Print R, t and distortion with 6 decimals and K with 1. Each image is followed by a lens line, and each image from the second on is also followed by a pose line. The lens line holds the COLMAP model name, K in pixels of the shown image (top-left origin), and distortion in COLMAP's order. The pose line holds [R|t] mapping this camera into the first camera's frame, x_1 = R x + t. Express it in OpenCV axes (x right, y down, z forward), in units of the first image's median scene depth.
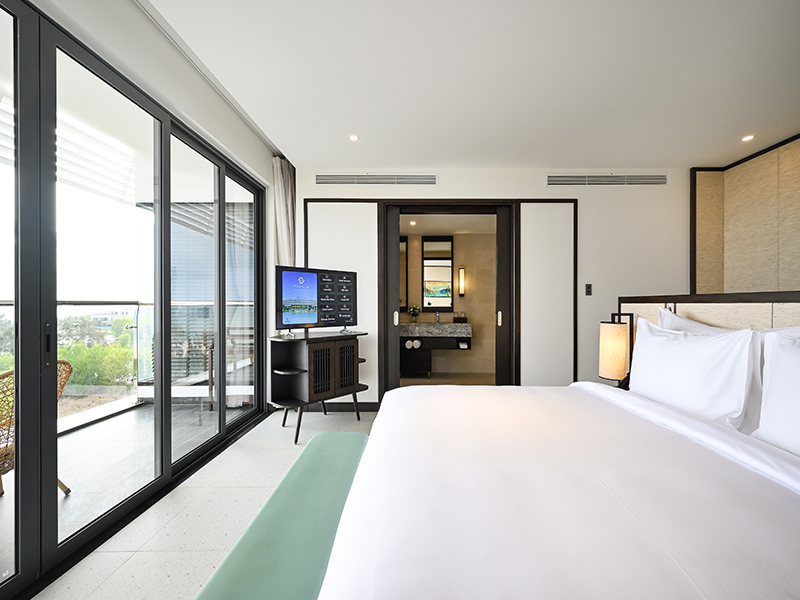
lens RADIAL K [[326.9, 0, 409.1], [0, 326.9, 304.7], [0, 0, 1]] dist [-0.001019, -0.000057]
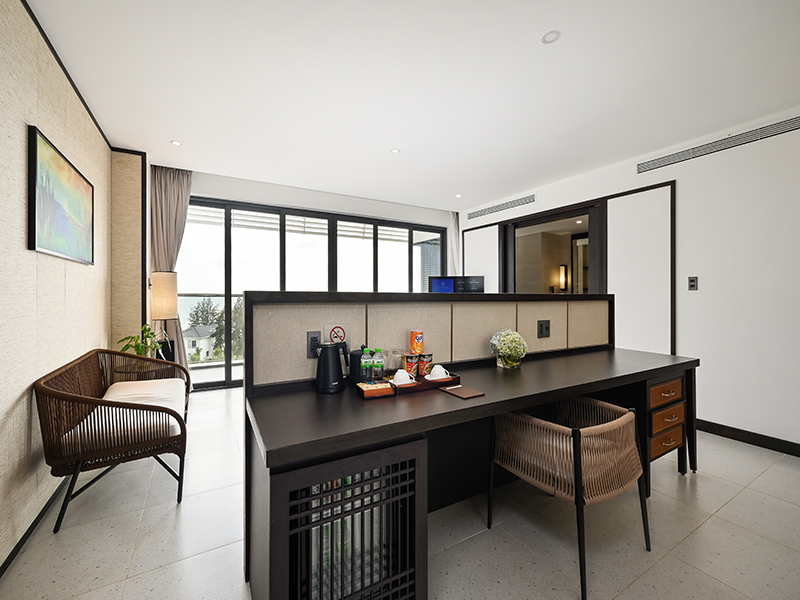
lens RADIAL K [[343.0, 0, 391.8], [0, 343.0, 294.4], [0, 0, 1]] dist [-0.001046, -0.000105]
pose [[0.497221, 0.000828, -0.867623, 0.937628], [-0.004551, 0.999988, -0.001653, -0.012697], [0.867612, 0.004770, 0.497219, -0.111399]]
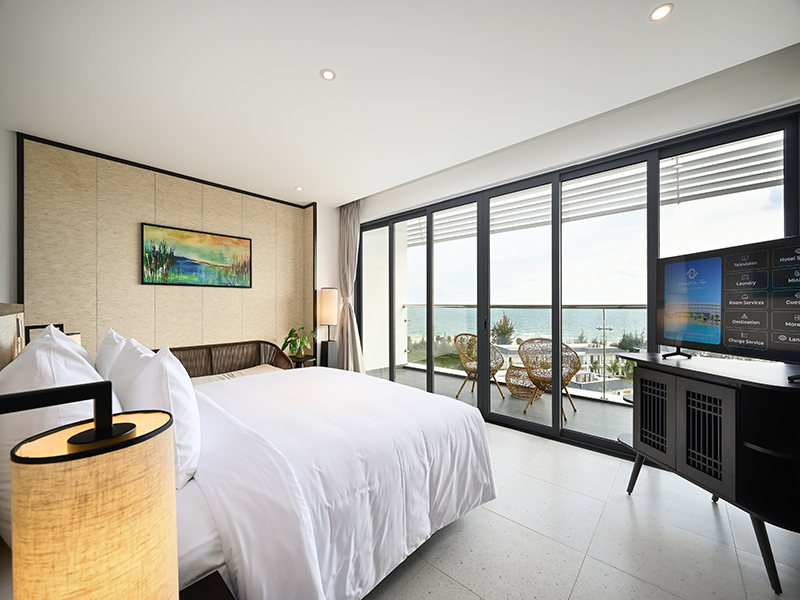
lens RADIAL K [[326.9, 0, 409.1], [0, 326.9, 304.7], [0, 0, 1]] dist [-0.001019, -0.000057]
pose [[-0.638172, 0.002333, -0.769891, 0.434883], [0.002469, 0.999996, 0.000983, -0.013326], [0.769890, -0.001273, -0.638175, 0.834766]]
